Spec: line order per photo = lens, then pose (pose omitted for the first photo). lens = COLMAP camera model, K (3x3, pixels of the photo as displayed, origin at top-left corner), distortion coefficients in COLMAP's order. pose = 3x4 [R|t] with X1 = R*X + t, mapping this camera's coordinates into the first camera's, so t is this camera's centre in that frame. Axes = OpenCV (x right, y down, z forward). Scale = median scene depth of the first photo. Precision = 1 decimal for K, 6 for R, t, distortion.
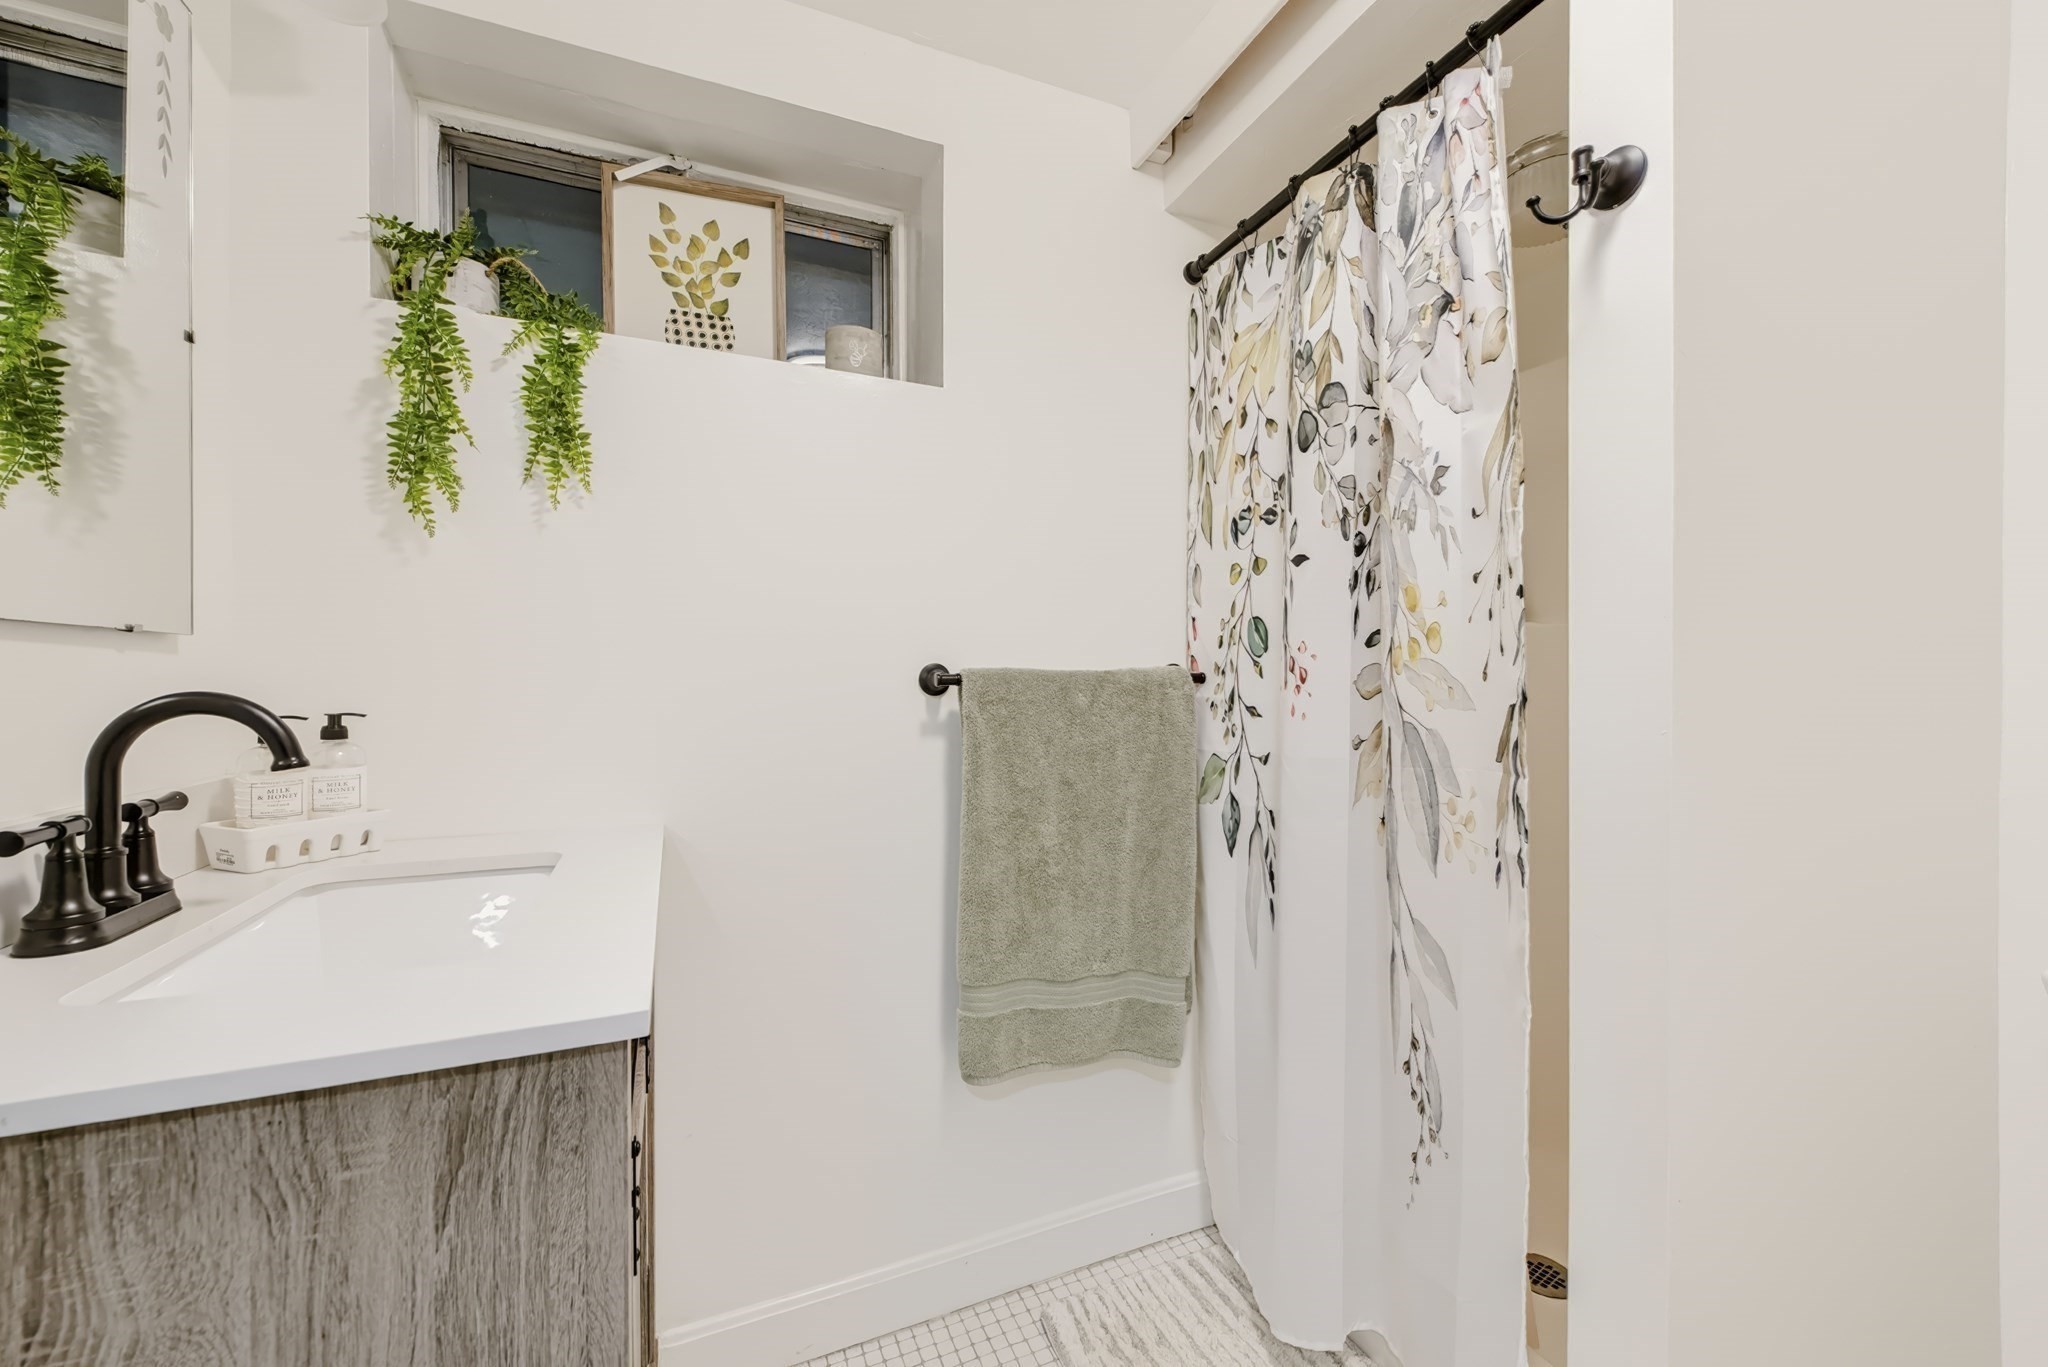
lens RADIAL K [[808.7, 0, 1020.5], [0, 808.7, 689.2], [0, 0, 1]] dist [-0.001400, -0.000616]
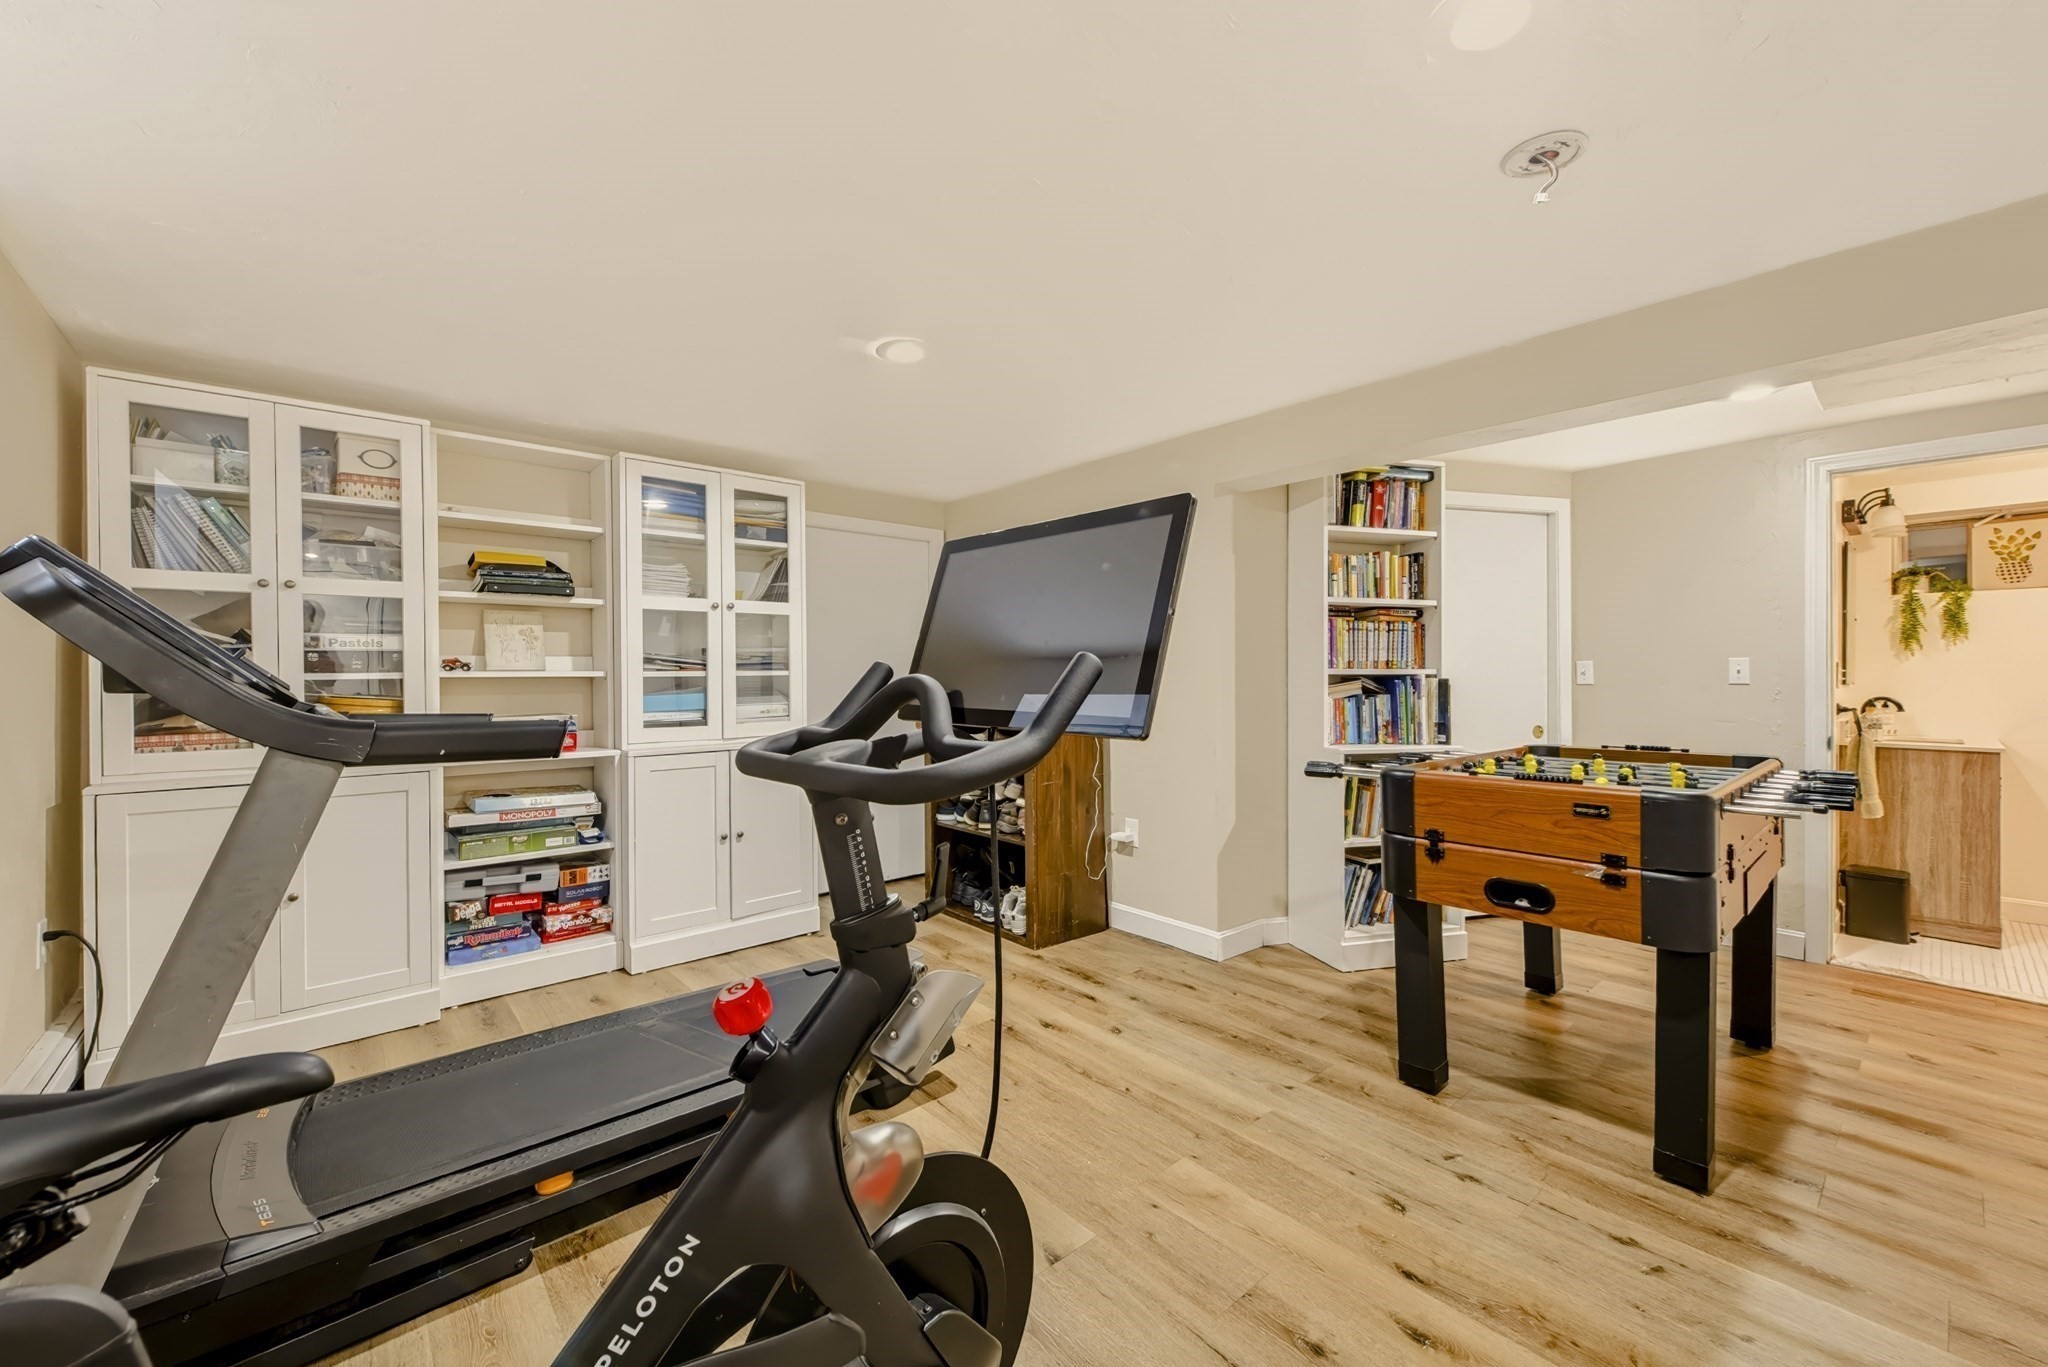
lens RADIAL K [[808.7, 0, 1020.5], [0, 808.7, 689.2], [0, 0, 1]] dist [-0.001400, -0.000616]
pose [[0.317086, 0.014148, -0.948291, 1.479078], [0.000898, 0.999884, 0.015218, -0.089462], [0.948396, -0.005677, 0.317037, -4.000164]]
